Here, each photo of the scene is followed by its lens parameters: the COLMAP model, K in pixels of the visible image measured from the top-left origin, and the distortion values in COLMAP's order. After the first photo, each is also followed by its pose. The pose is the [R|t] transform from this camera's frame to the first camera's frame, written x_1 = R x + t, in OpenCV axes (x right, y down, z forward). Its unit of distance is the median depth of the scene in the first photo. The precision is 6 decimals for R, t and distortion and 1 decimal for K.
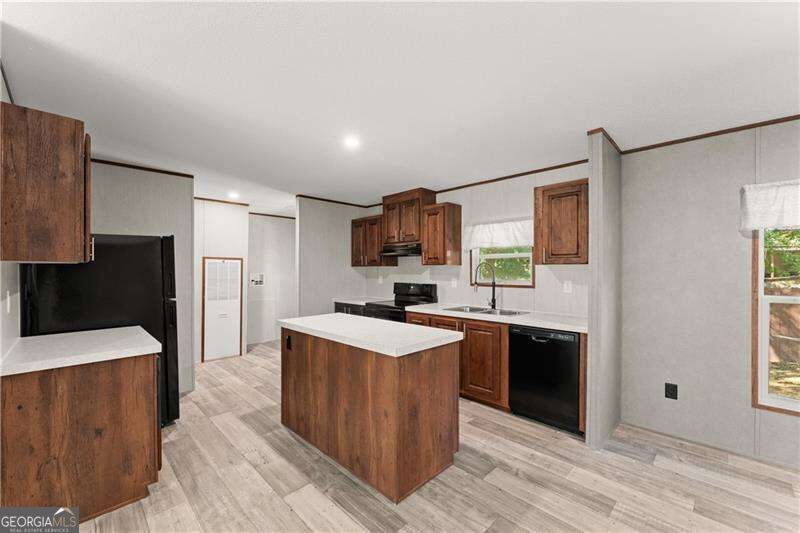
lens RADIAL K [[322.1, 0, 402.7], [0, 322.1, 269.6], [0, 0, 1]] dist [0.000300, 0.000018]
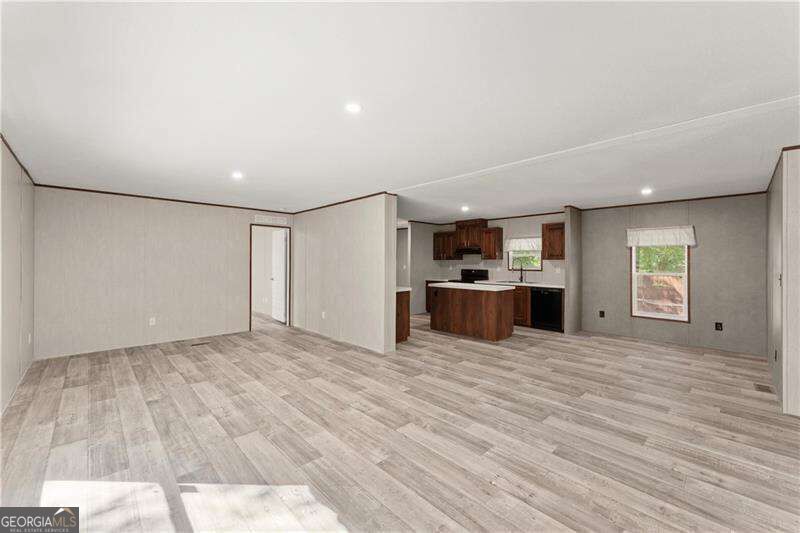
lens RADIAL K [[326.6, 0, 399.2], [0, 326.6, 260.0], [0, 0, 1]] dist [0.001767, -0.000121]
pose [[0.999796, 0.000921, -0.020162, -0.404578], [-0.001019, 0.999988, -0.004851, -0.000889], [0.020157, 0.004870, 0.999785, -0.967010]]
